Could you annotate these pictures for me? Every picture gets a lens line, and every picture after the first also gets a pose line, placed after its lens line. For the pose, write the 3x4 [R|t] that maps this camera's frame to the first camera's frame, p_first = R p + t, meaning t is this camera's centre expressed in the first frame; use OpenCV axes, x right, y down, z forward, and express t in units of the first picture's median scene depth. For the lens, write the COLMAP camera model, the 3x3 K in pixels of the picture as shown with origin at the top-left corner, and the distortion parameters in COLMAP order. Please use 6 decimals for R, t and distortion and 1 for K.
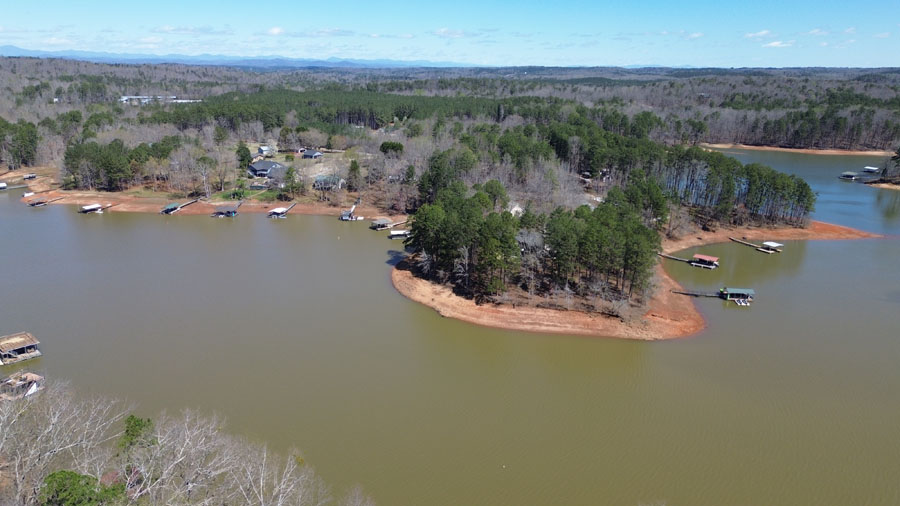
lens RADIAL K [[633.2, 0, 450.0], [0, 633.2, 253.0], [0, 0, 1]] dist [0.081156, -0.083102]
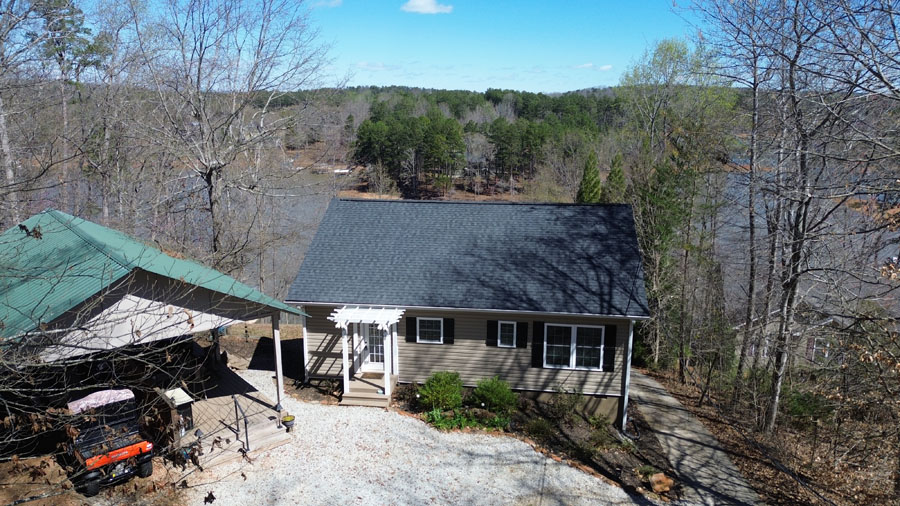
lens RADIAL K [[633.2, 0, 450.0], [0, 633.2, 253.0], [0, 0, 1]] dist [0.081156, -0.083102]
pose [[0.994214, -0.031084, 0.102818, -0.016398], [0.036043, 0.998257, -0.046728, 0.140806], [-0.101187, 0.050163, 0.993602, -0.008738]]
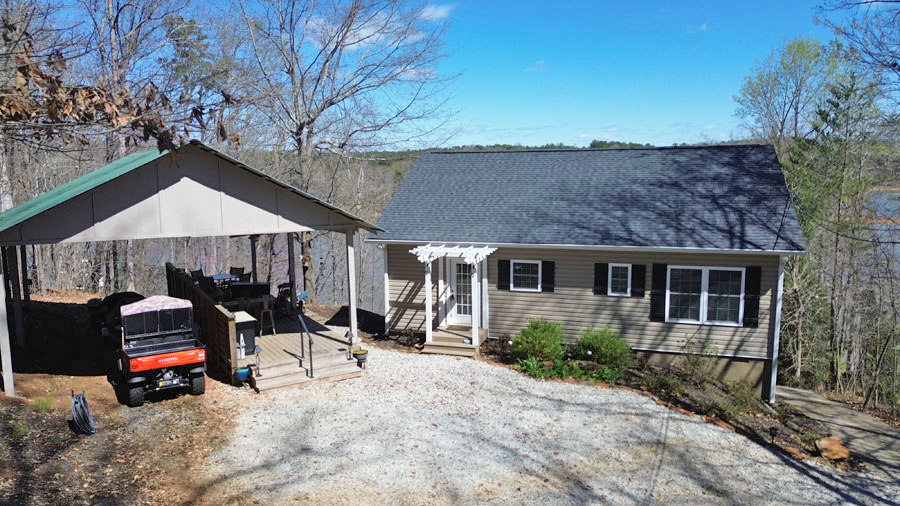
lens RADIAL K [[633.2, 0, 450.0], [0, 633.2, 253.0], [0, 0, 1]] dist [0.081156, -0.083102]
pose [[0.998641, -0.006619, -0.051688, -0.015757], [-0.000708, 0.990086, -0.140462, 0.152141], [0.052106, 0.140307, 0.988736, 0.001273]]
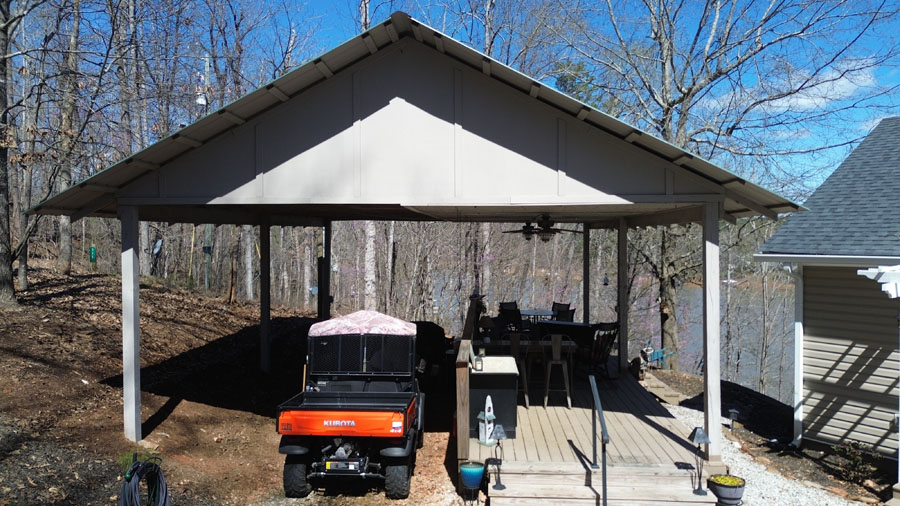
lens RADIAL K [[633.2, 0, 450.0], [0, 633.2, 253.0], [0, 0, 1]] dist [0.081156, -0.083102]
pose [[0.792352, 0.009941, -0.609983, -0.019528], [-0.160449, 0.968062, -0.192644, 0.151006], [0.588586, 0.250513, 0.768641, 0.027036]]
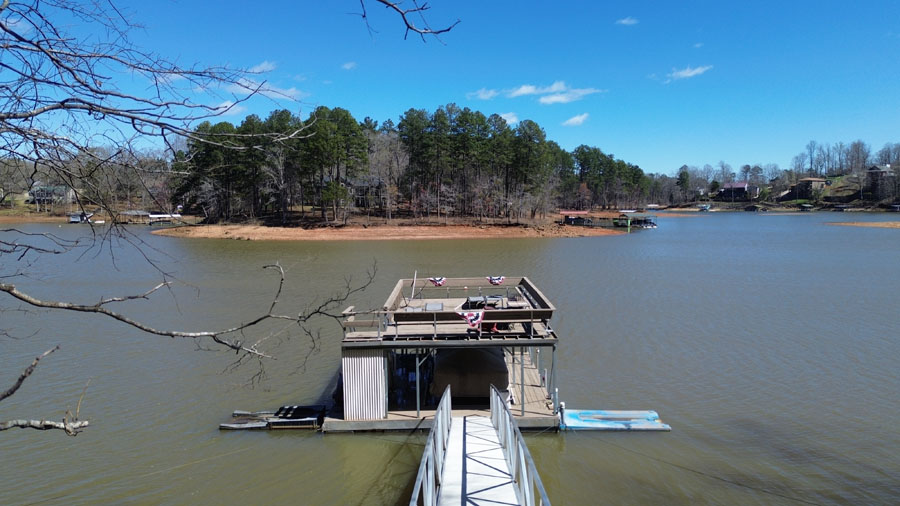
lens RADIAL K [[624.4, 0, 452.5], [0, 624.4, 251.4], [0, 0, 1]] dist [0.084414, -0.078961]
pose [[0.938266, -0.035352, 0.344104, -0.022877], [0.105337, 0.976720, -0.186877, 0.155573], [-0.329486, 0.211587, 0.920146, 0.258668]]
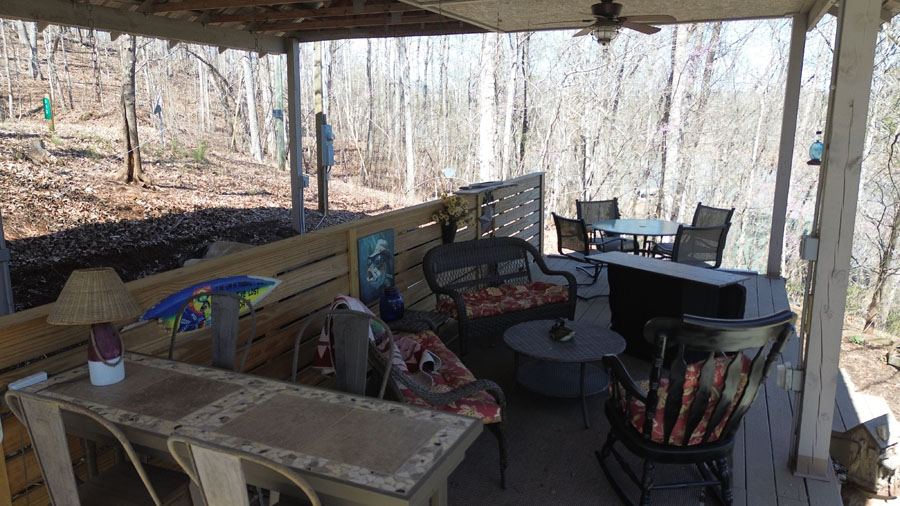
lens RADIAL K [[633.2, 0, 450.0], [0, 633.2, 253.0], [0, 0, 1]] dist [0.081156, -0.083102]
pose [[0.528941, 0.166716, -0.832122, -0.029716], [-0.226707, 0.972639, 0.050762, 0.145940], [0.817817, 0.161798, 0.552265, 0.053845]]
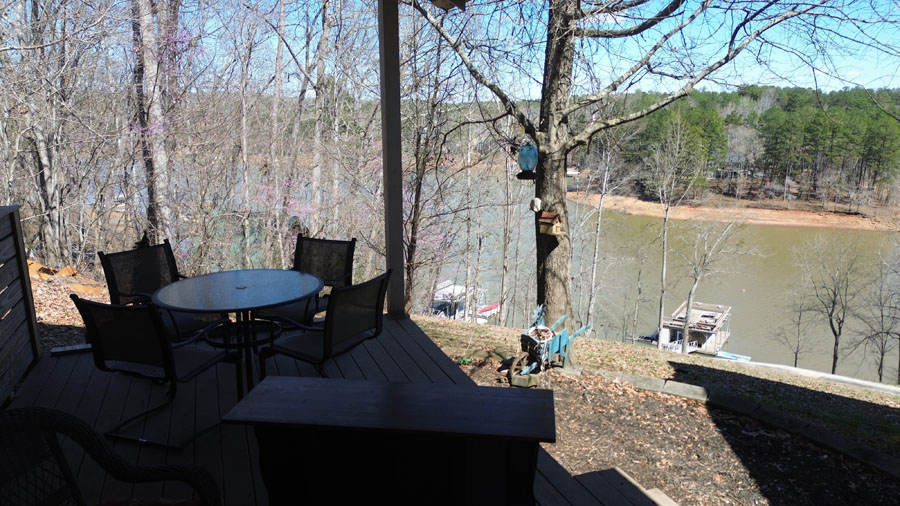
lens RADIAL K [[633.2, 0, 450.0], [0, 633.2, 253.0], [0, 0, 1]] dist [0.081156, -0.083102]
pose [[0.975052, 0.036775, -0.218911, -0.037924], [-0.051960, 0.996595, -0.064014, 0.144491], [0.215811, 0.073791, 0.973643, 0.059448]]
